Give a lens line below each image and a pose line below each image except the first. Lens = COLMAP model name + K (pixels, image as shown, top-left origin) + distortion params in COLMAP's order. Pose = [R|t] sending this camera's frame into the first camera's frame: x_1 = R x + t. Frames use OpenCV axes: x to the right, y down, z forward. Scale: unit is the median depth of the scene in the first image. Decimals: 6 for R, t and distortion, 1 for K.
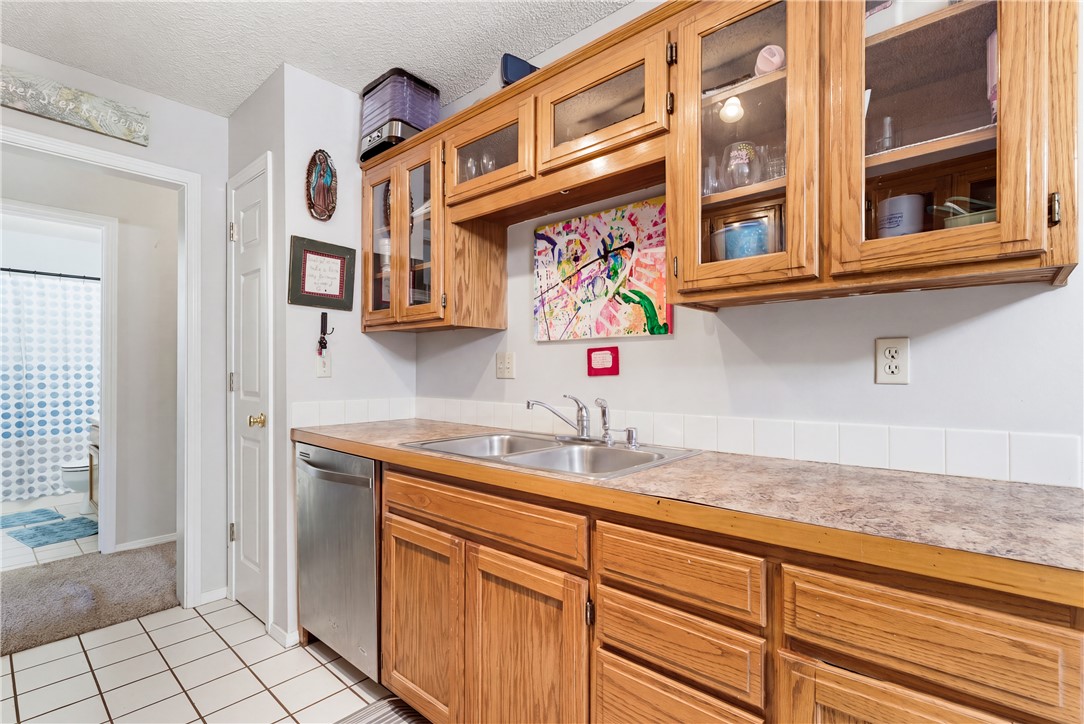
lens RADIAL K [[514.1, 0, 548.0], [0, 514.1, 370.8], [0, 0, 1]] dist [0.000063, 0.000103]
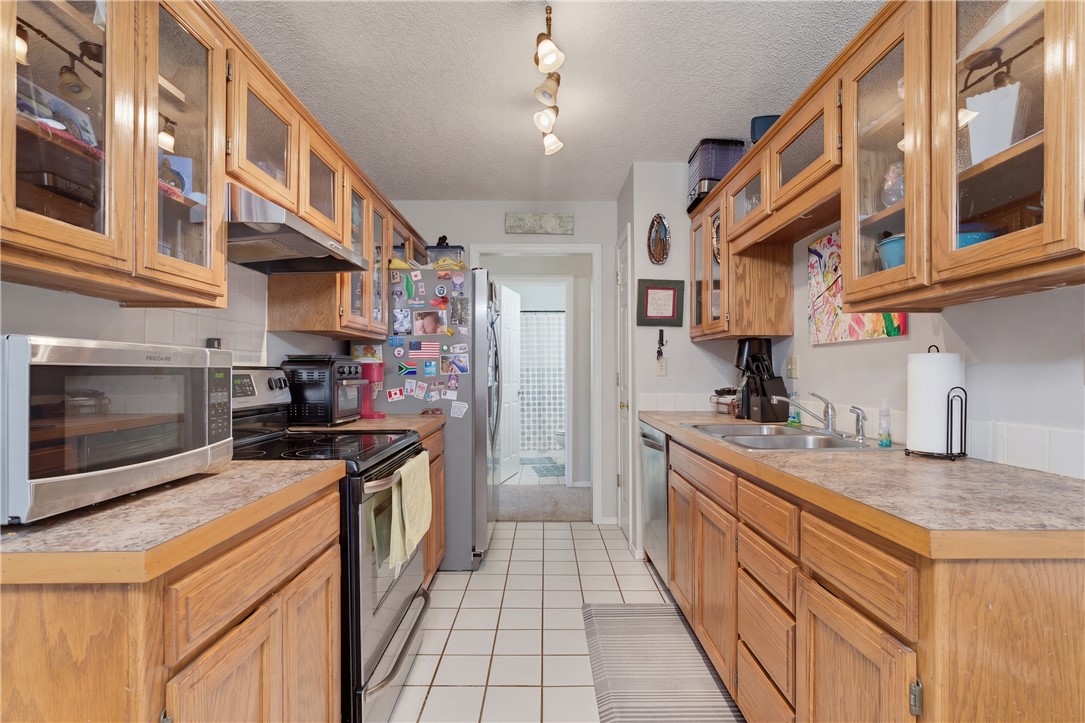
lens RADIAL K [[514.6, 0, 549.5], [0, 514.6, 370.1], [0, 0, 1]] dist [0.000063, 0.000103]
pose [[0.673701, -0.004212, -0.738992, 0.405559], [0.002902, 0.999991, -0.003054, -0.000478], [0.738998, -0.000088, 0.673707, -0.170160]]
